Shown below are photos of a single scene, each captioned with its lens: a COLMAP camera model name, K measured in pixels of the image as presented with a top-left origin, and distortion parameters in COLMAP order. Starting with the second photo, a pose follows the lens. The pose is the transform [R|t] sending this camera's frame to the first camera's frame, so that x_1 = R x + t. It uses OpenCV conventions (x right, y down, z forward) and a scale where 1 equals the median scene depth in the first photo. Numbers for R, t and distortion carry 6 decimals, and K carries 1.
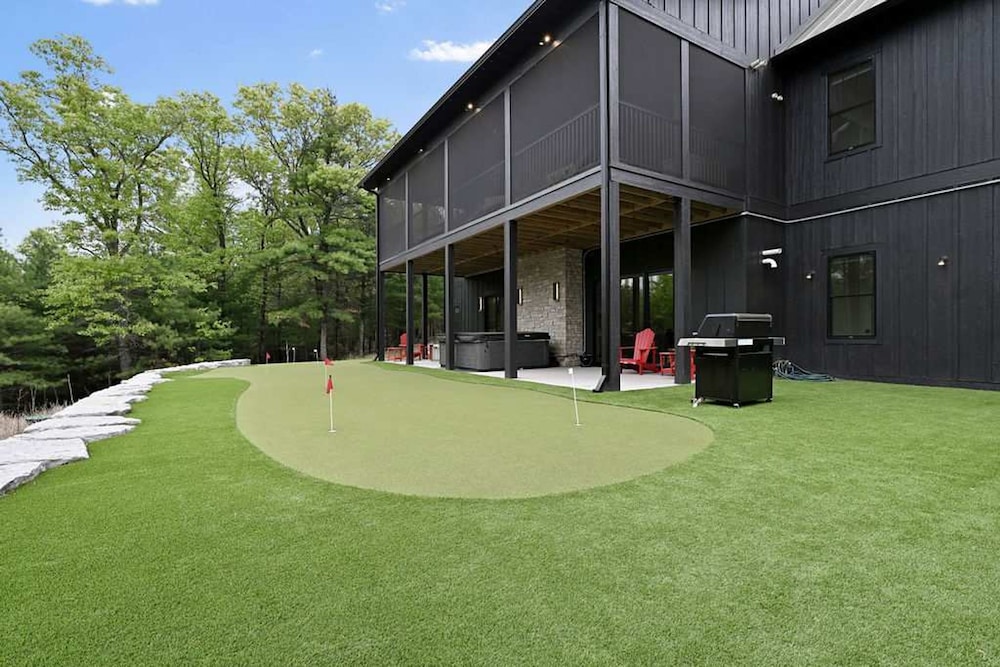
lens RADIAL K [[452.5, 0, 496.1], [0, 452.5, 336.8], [0, 0, 1]] dist [0.001433, 0.000278]
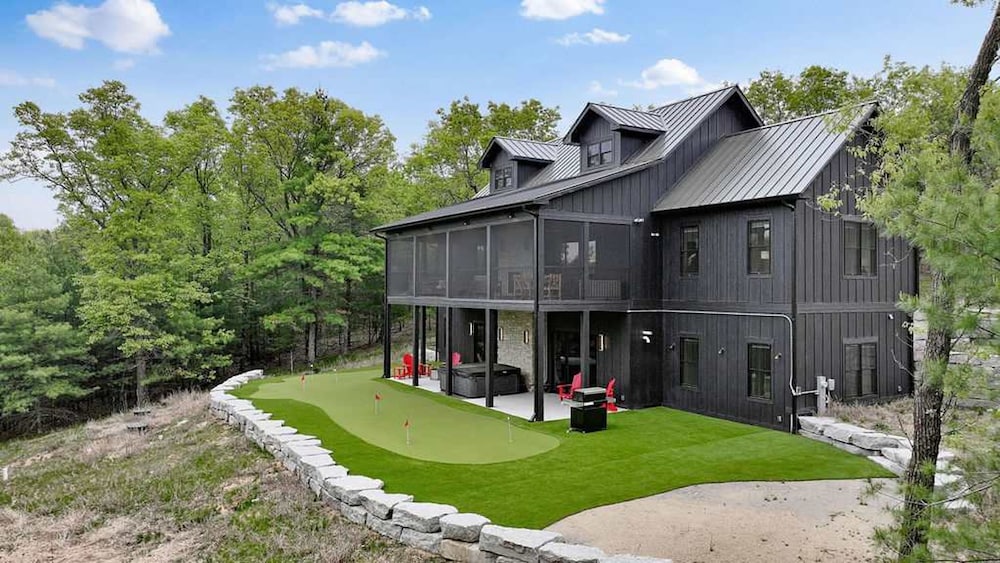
lens RADIAL K [[650.4, 0, 500.0], [0, 650.4, 281.5], [0, 0, 1]] dist [0.000984, -0.000436]
pose [[0.999908, 0.009941, 0.009177, 0.022081], [-0.009774, 0.999789, -0.018047, -0.149109], [-0.009355, 0.017955, 0.999795, -0.624526]]
